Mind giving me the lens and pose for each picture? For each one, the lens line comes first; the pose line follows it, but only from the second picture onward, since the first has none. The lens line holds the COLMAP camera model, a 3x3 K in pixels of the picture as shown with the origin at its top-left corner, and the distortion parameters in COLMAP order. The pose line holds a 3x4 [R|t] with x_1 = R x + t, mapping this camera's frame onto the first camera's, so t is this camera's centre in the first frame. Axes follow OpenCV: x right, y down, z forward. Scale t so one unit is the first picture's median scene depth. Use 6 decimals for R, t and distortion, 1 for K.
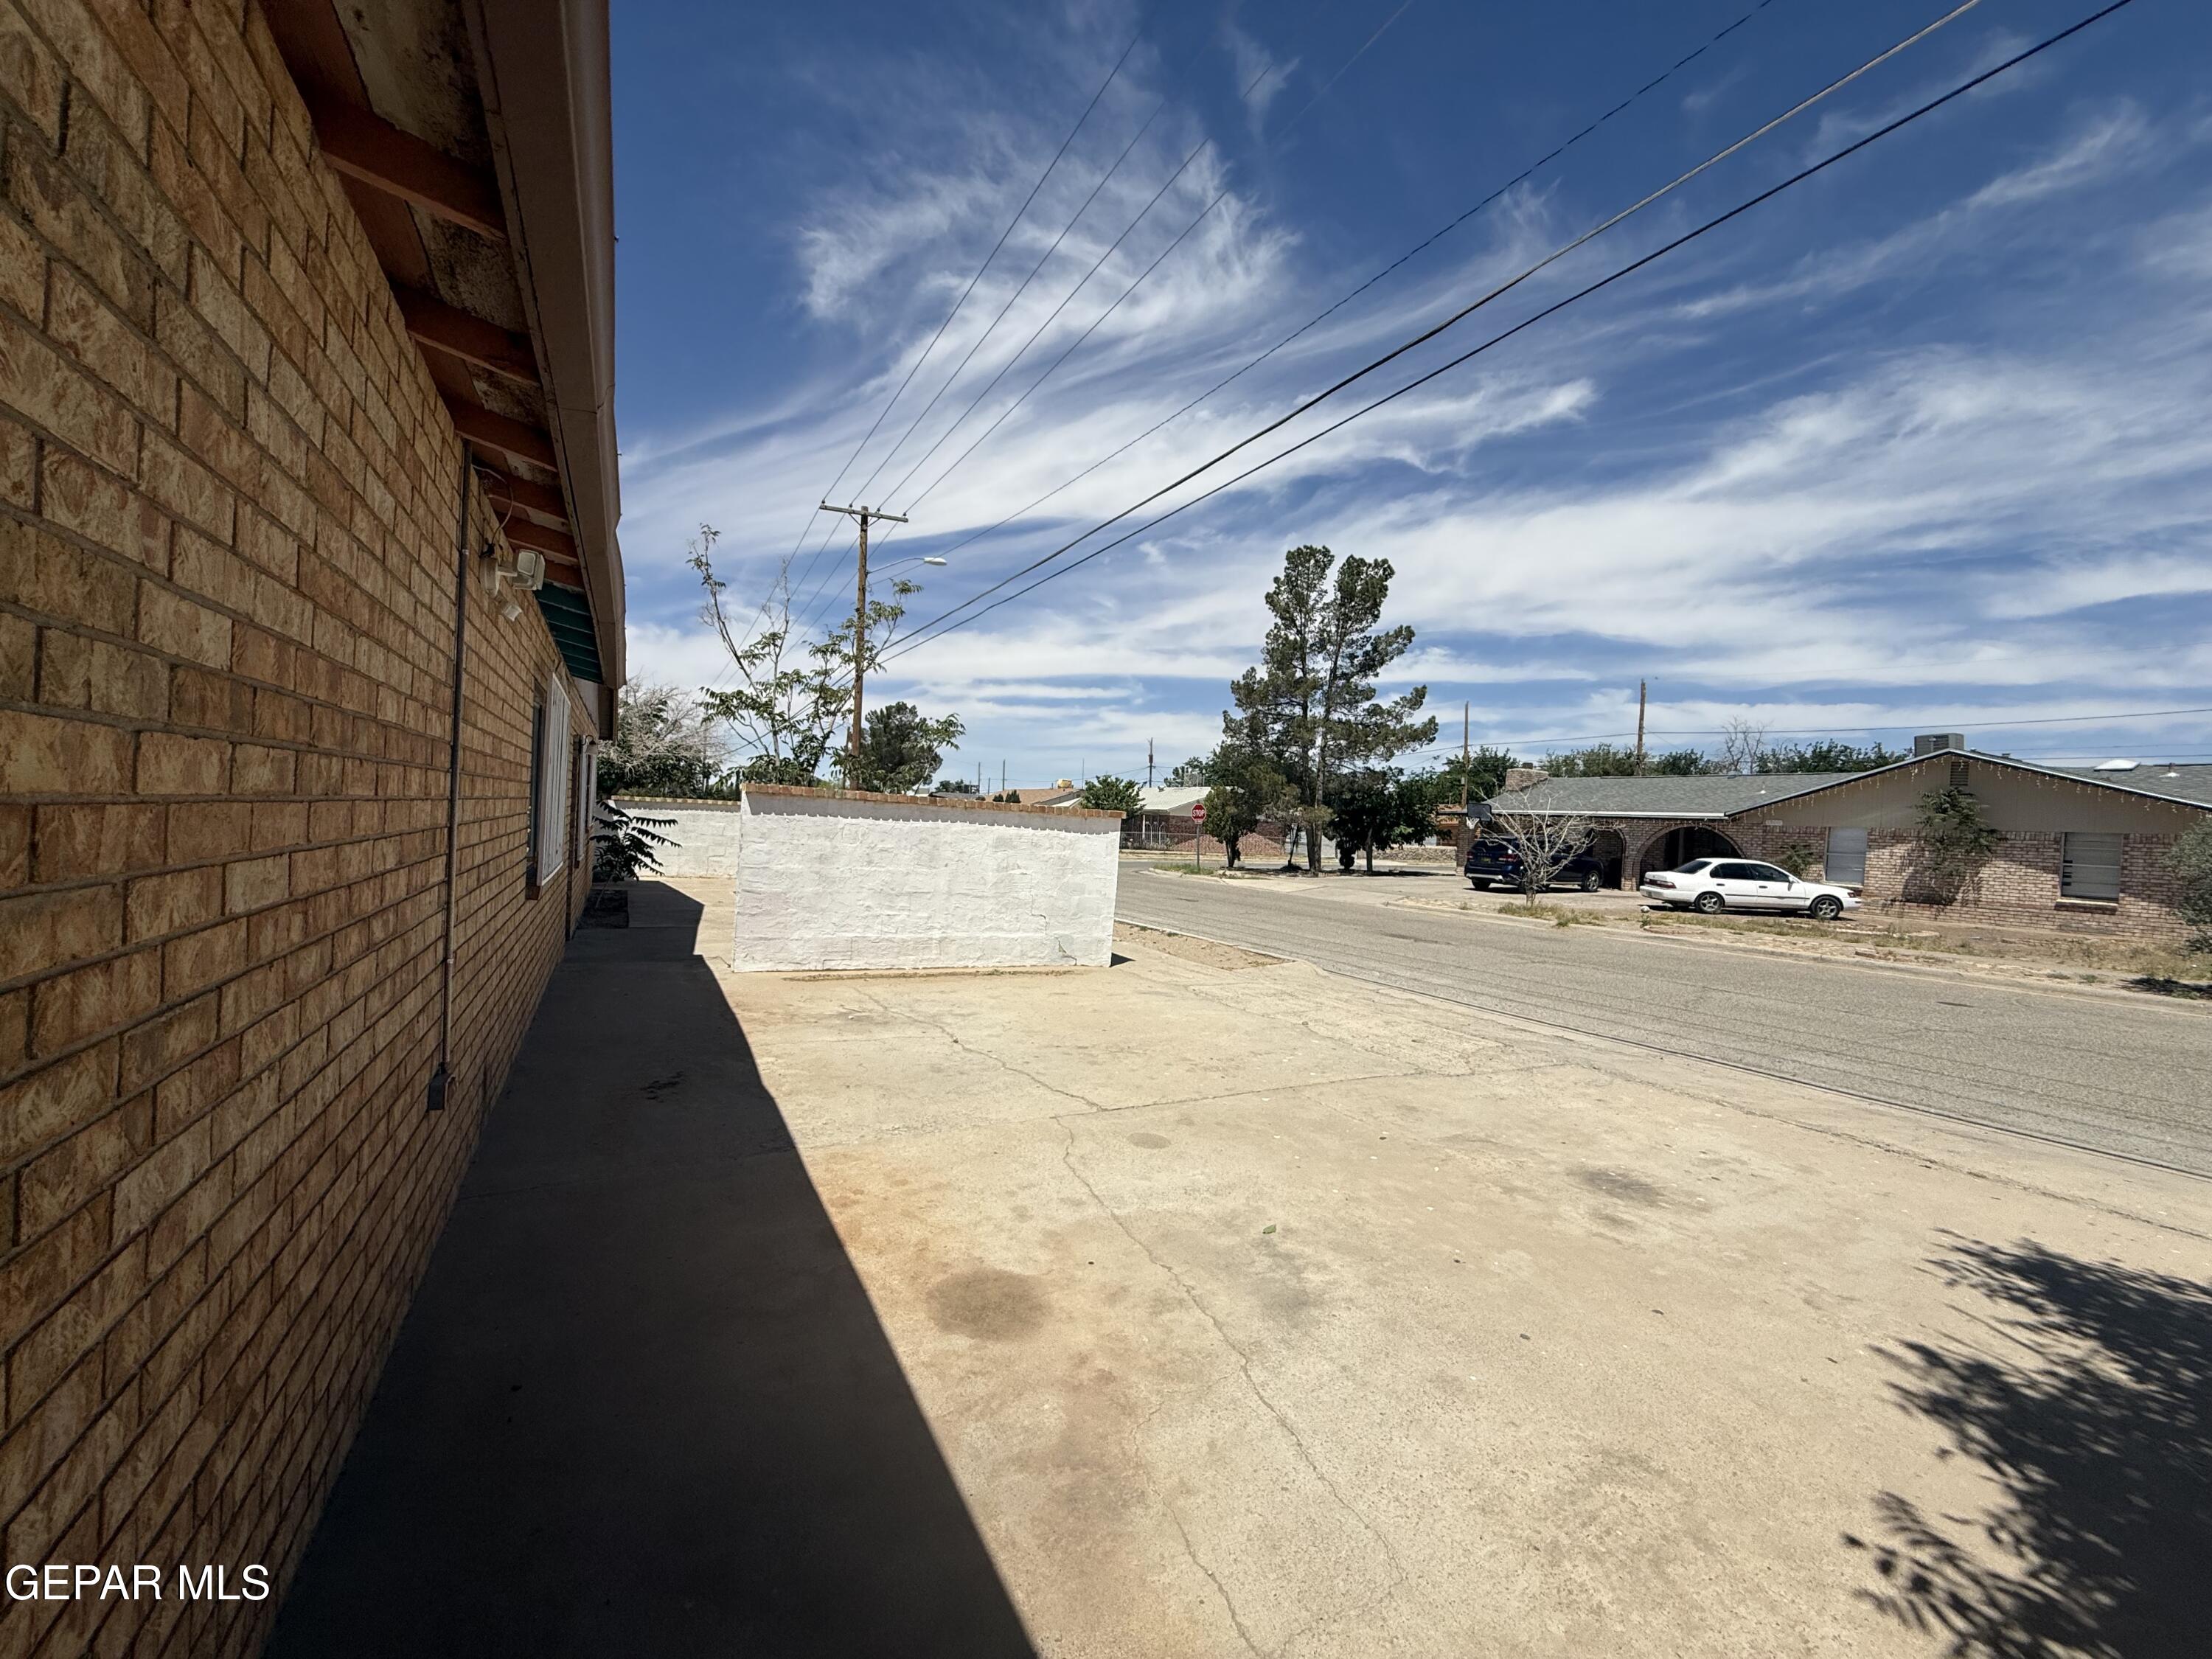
lens RADIAL K [[881.0, 0, 1102.4], [0, 881.0, 833.0], [0, 0, 1]] dist [0.000197, 0.000112]
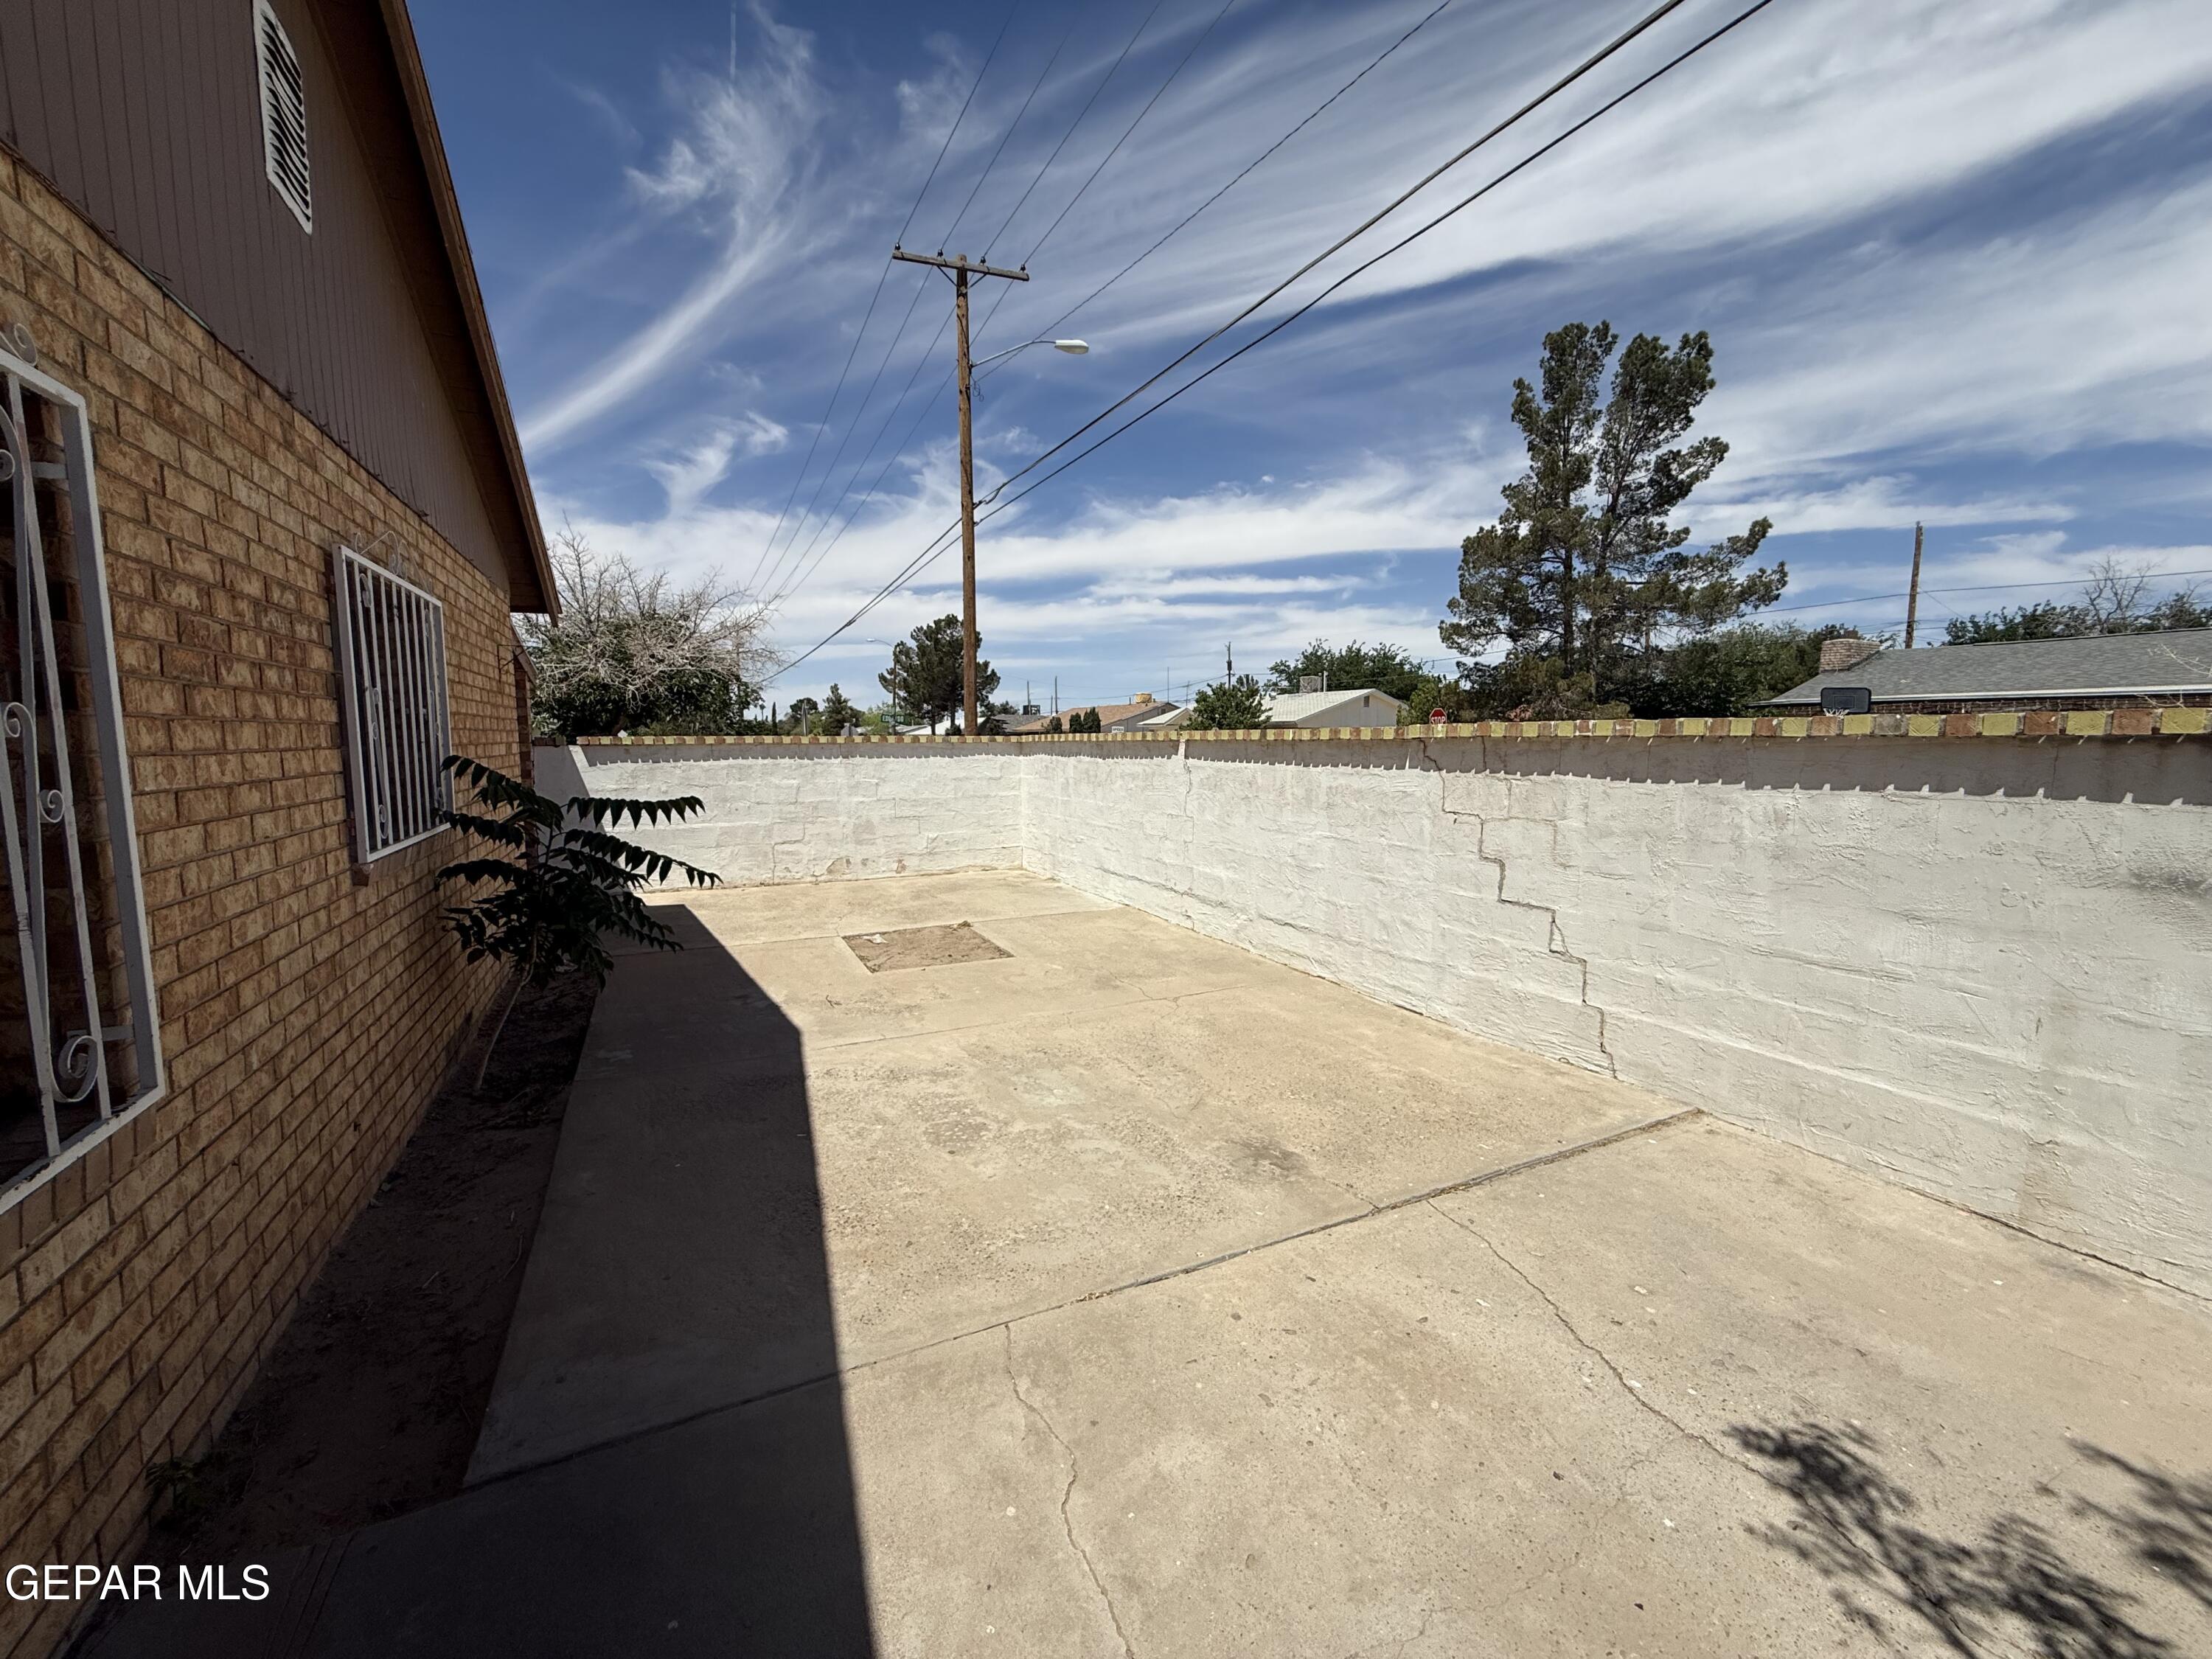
lens RADIAL K [[881.0, 0, 1108.1], [0, 881.0, 828.6], [0, 0, 1]] dist [0.000197, 0.000112]
pose [[0.998399, -0.044037, -0.035498, -0.126826], [0.046988, 0.995091, 0.087103, -0.010356], [0.031488, -0.088632, 0.995567, 0.268288]]
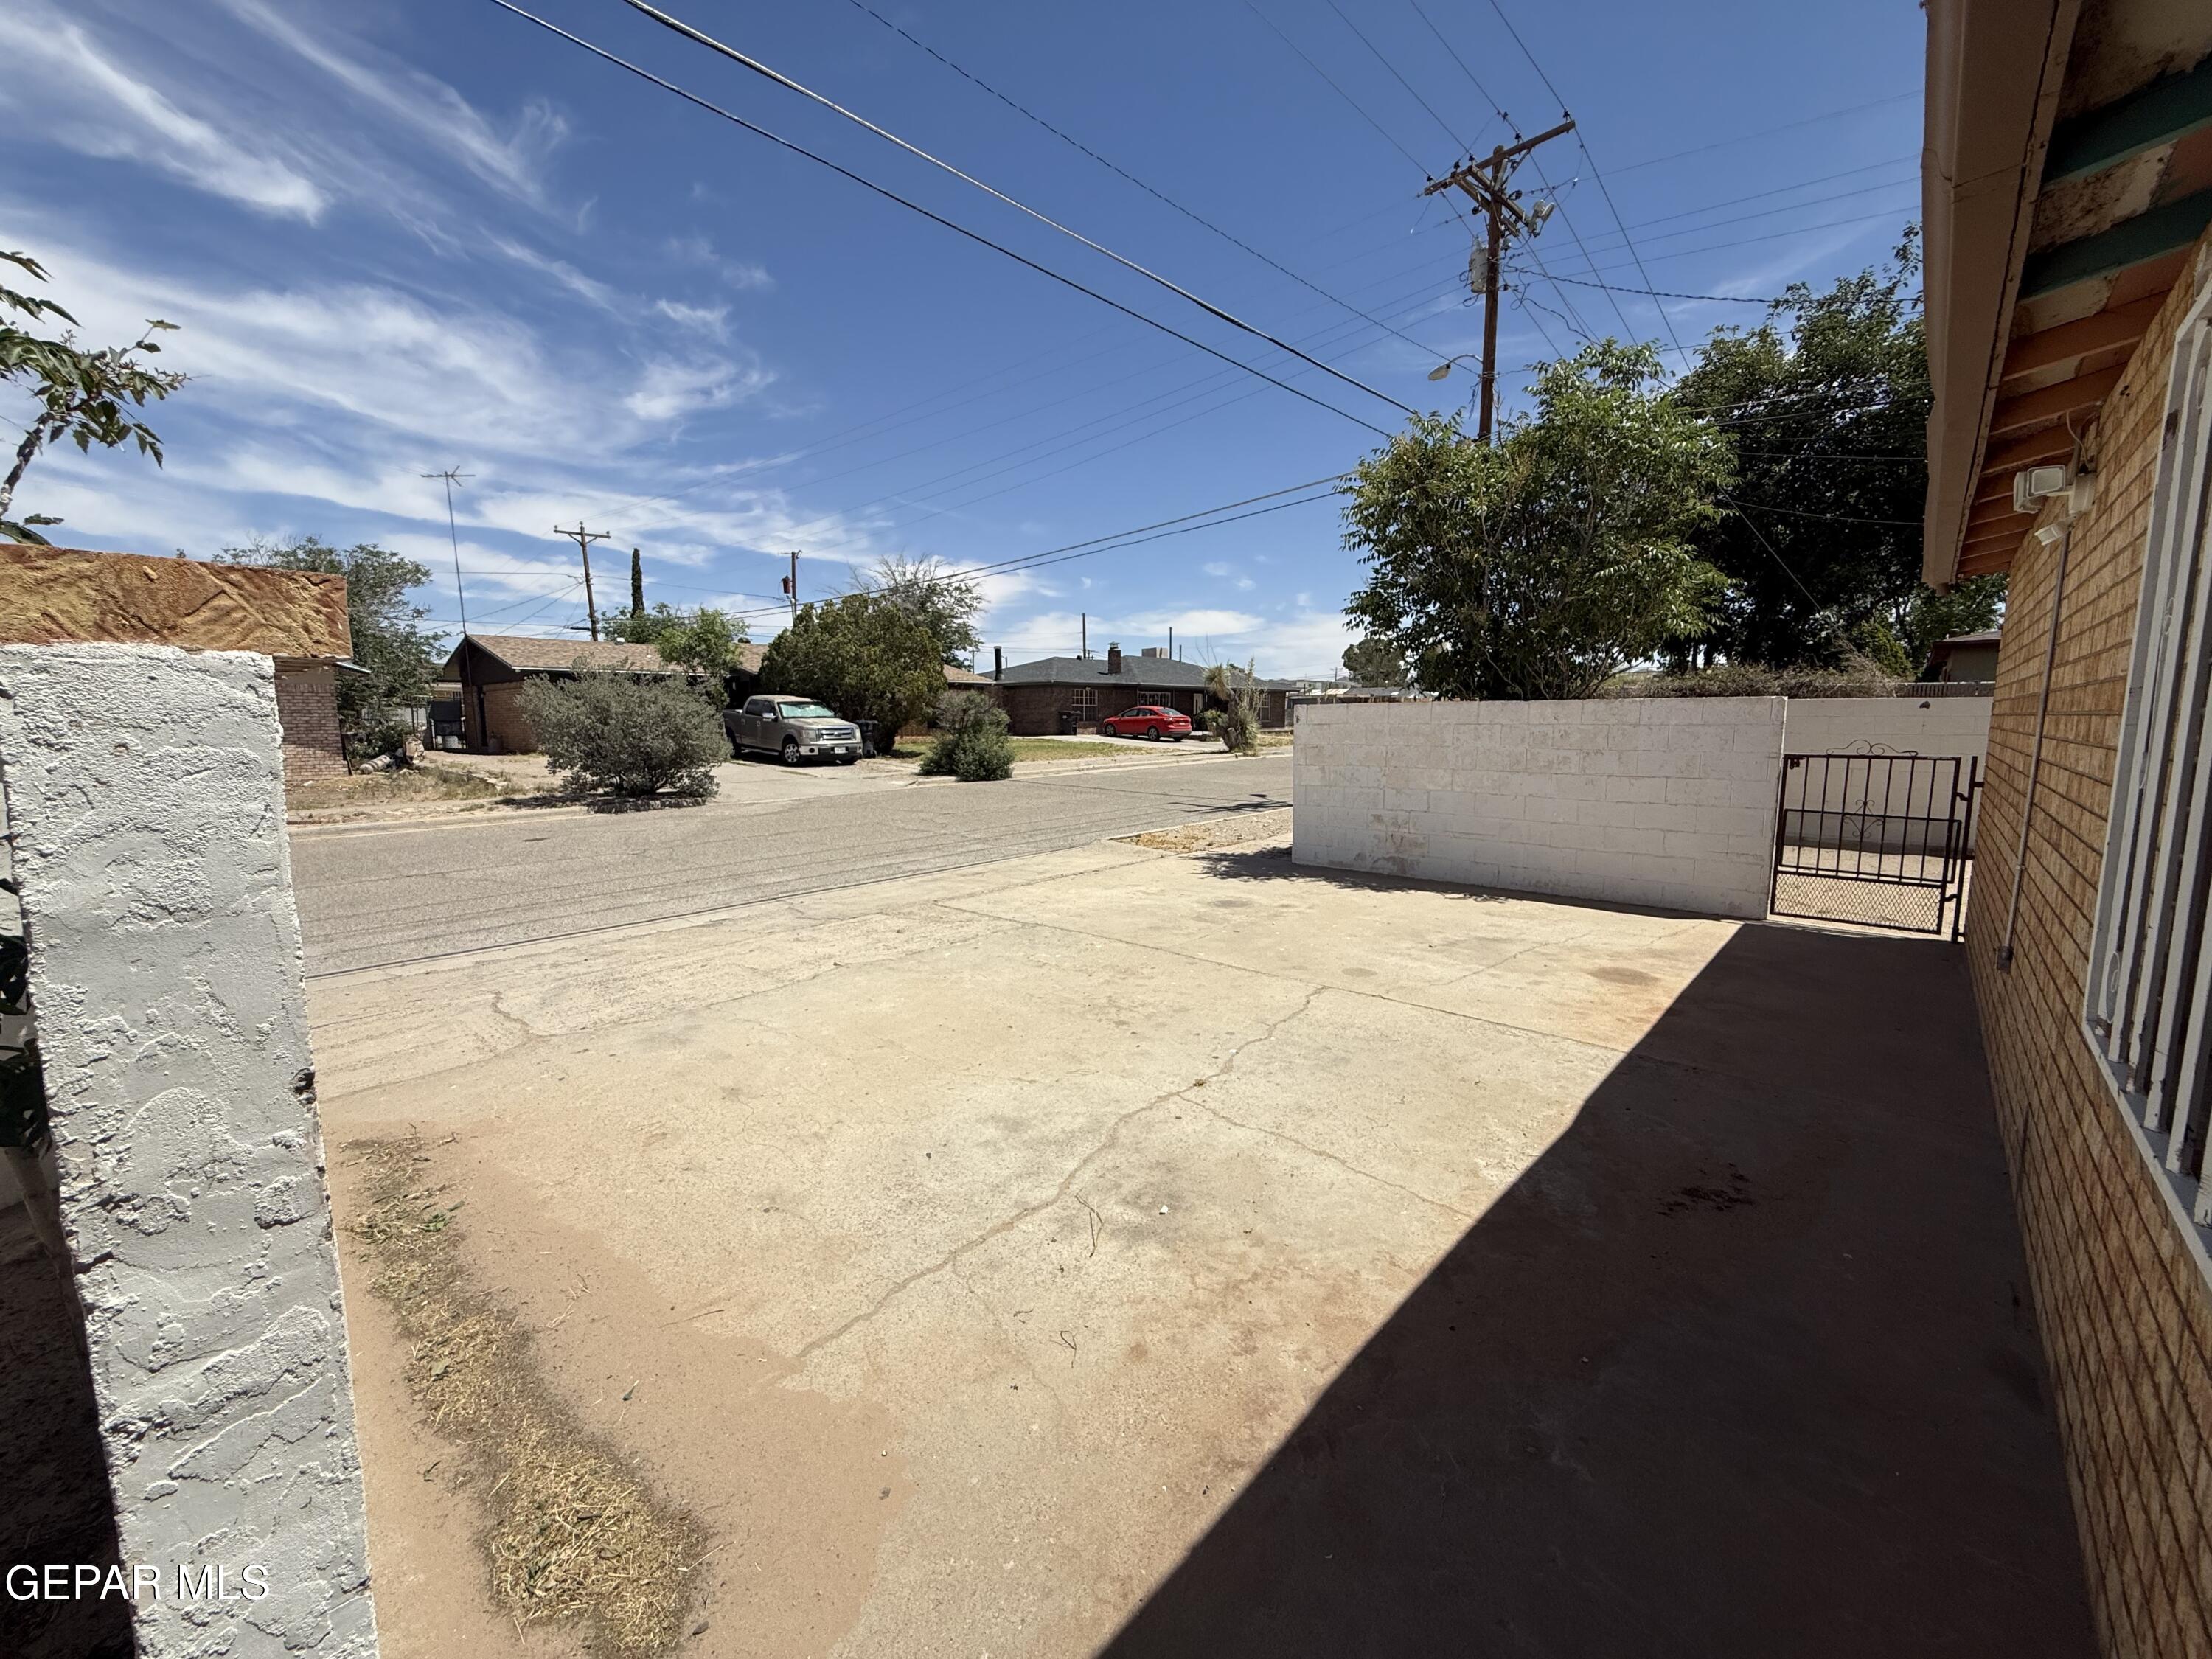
lens RADIAL K [[885.7, 0, 1104.9], [0, 885.7, 826.1], [0, 0, 1]] dist [0.001121, 0.000117]
pose [[-0.328850, -0.165653, 0.929740, -0.838282], [-0.004368, 0.984752, 0.173910, -0.069278], [-0.944372, 0.053129, -0.324559, 1.491931]]
